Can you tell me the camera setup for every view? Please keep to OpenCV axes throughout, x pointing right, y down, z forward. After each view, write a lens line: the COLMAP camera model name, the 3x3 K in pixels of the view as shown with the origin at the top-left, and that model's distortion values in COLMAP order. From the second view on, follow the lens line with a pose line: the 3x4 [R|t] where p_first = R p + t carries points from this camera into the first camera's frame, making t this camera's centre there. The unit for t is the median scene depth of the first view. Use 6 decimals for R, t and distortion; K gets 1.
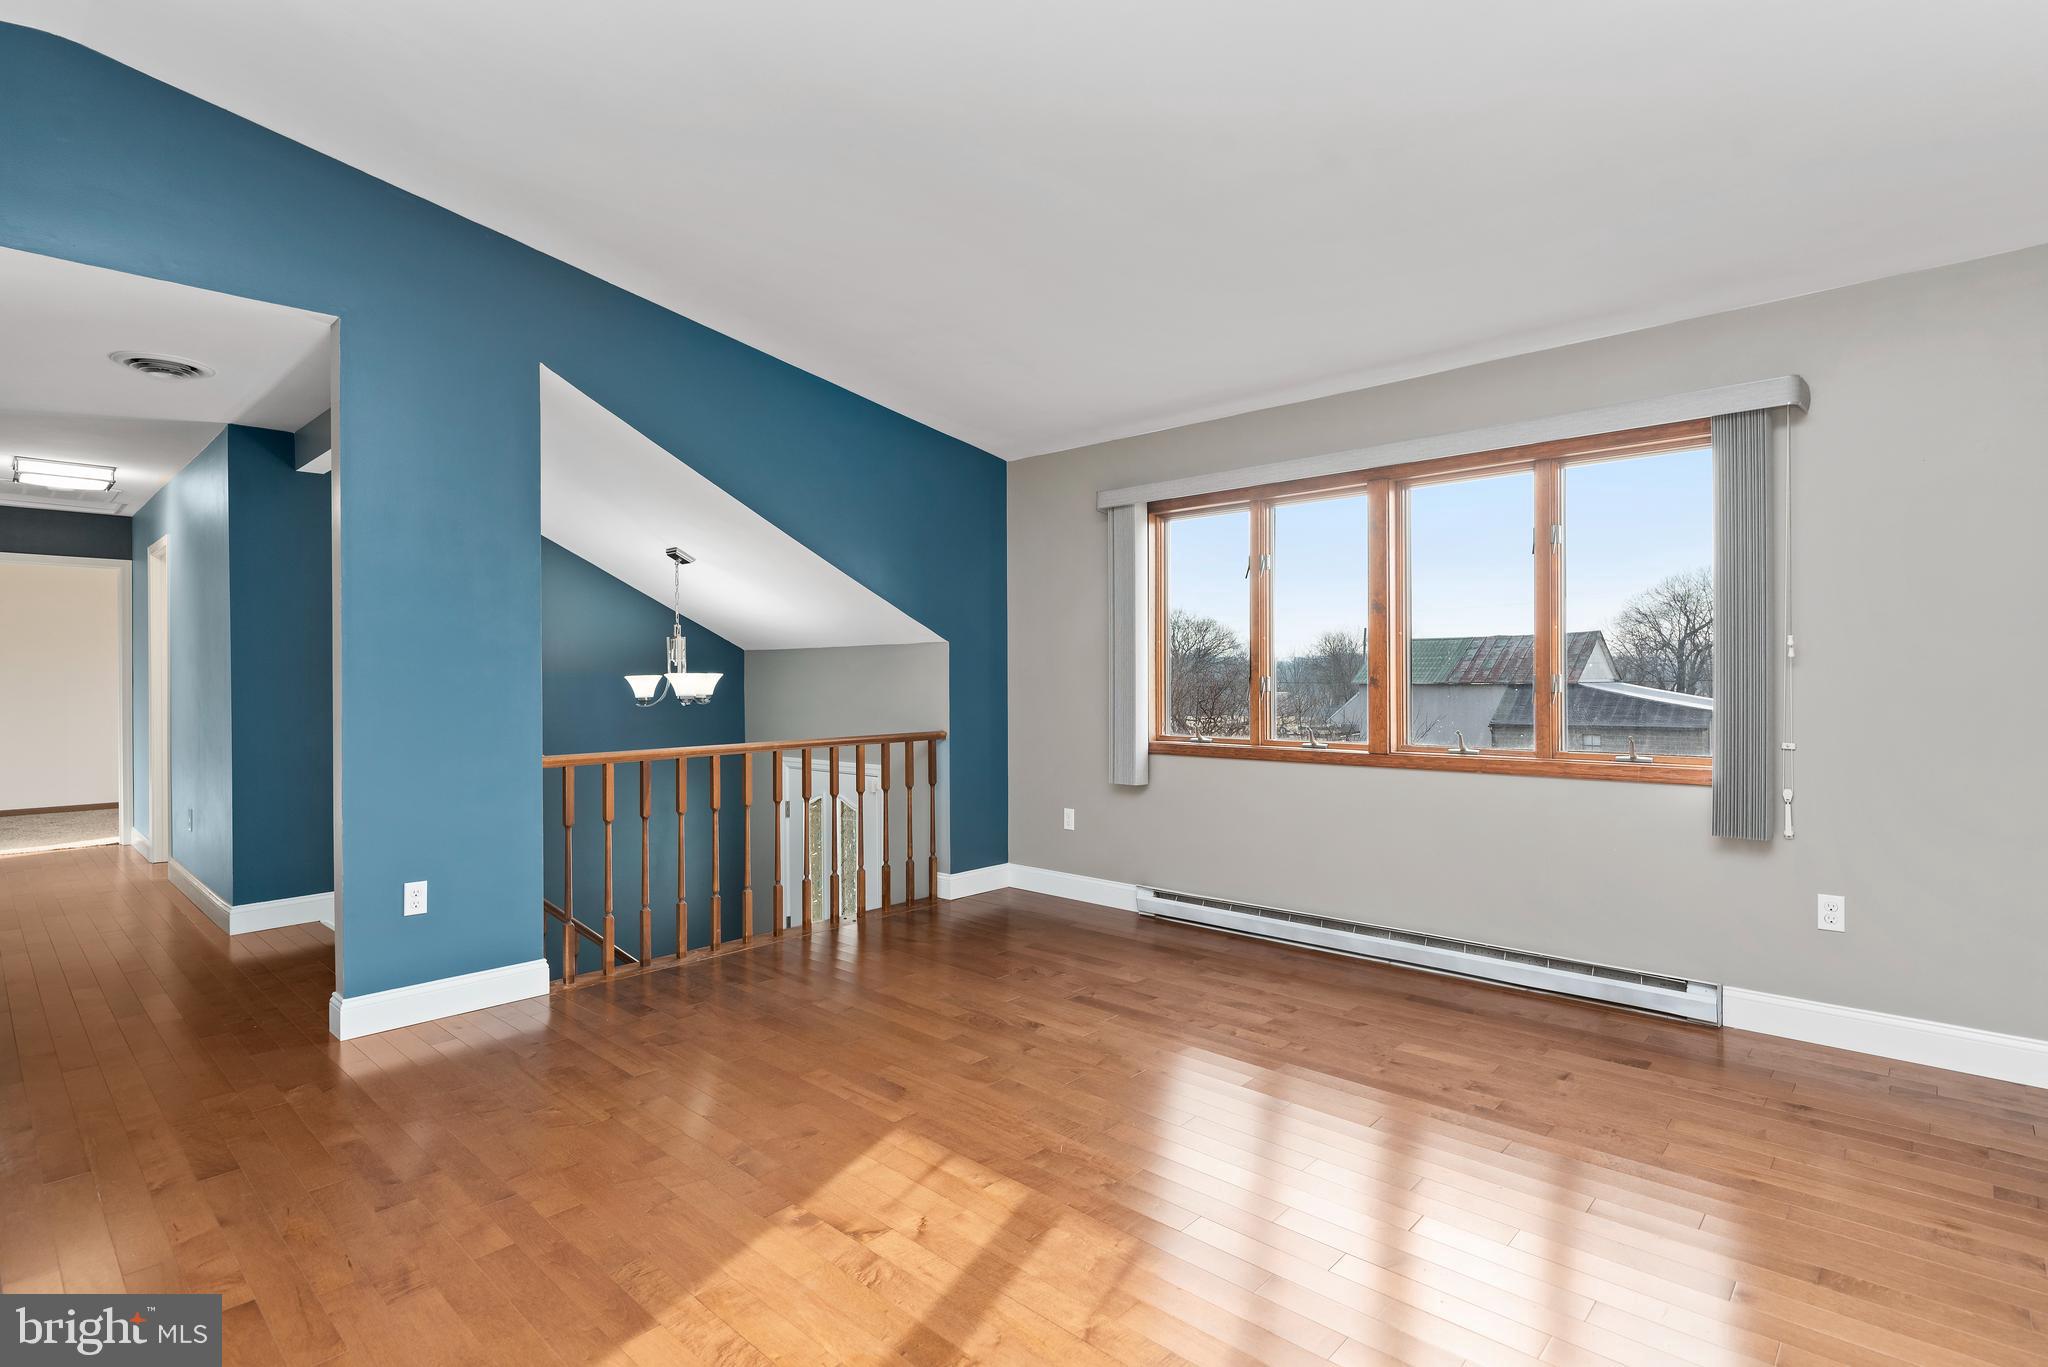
lens RADIAL K [[1012.4, 0, 1029.8], [0, 1012.4, 679.6], [0, 0, 1]] dist [-0.000353, -0.000312]
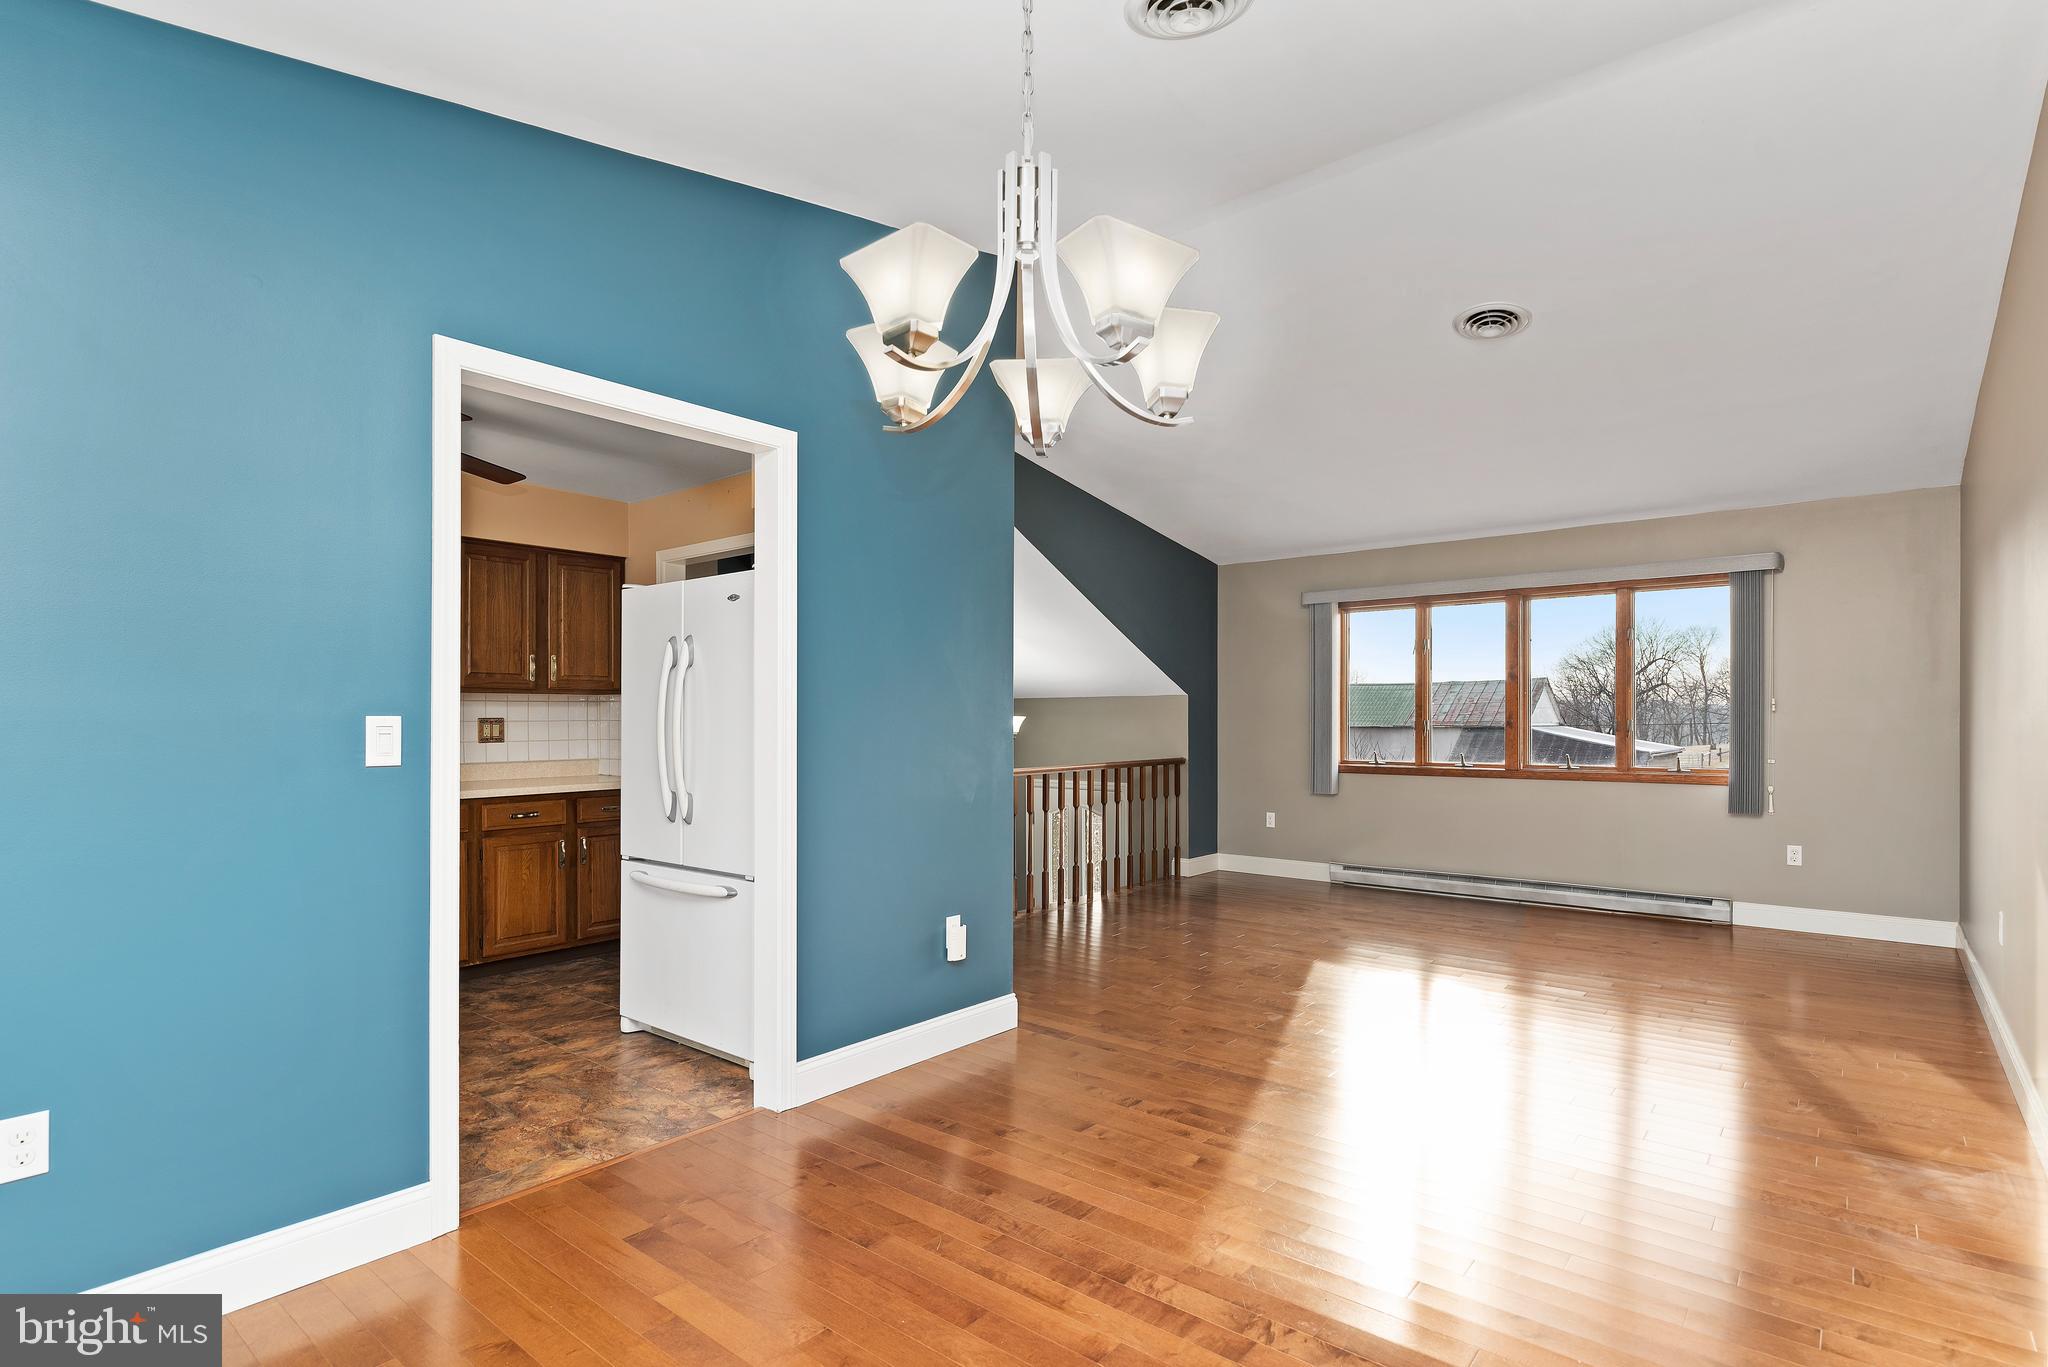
lens RADIAL K [[1002.8, 0, 1041.8], [0, 1002.8, 722.4], [0, 0, 1]] dist [-0.000775, 0.000184]
pose [[0.998594, 0.002813, 0.052931, -0.384611], [-0.002847, 0.999996, 0.000568, 0.000446], [-0.052929, -0.000718, 0.998598, -0.424933]]
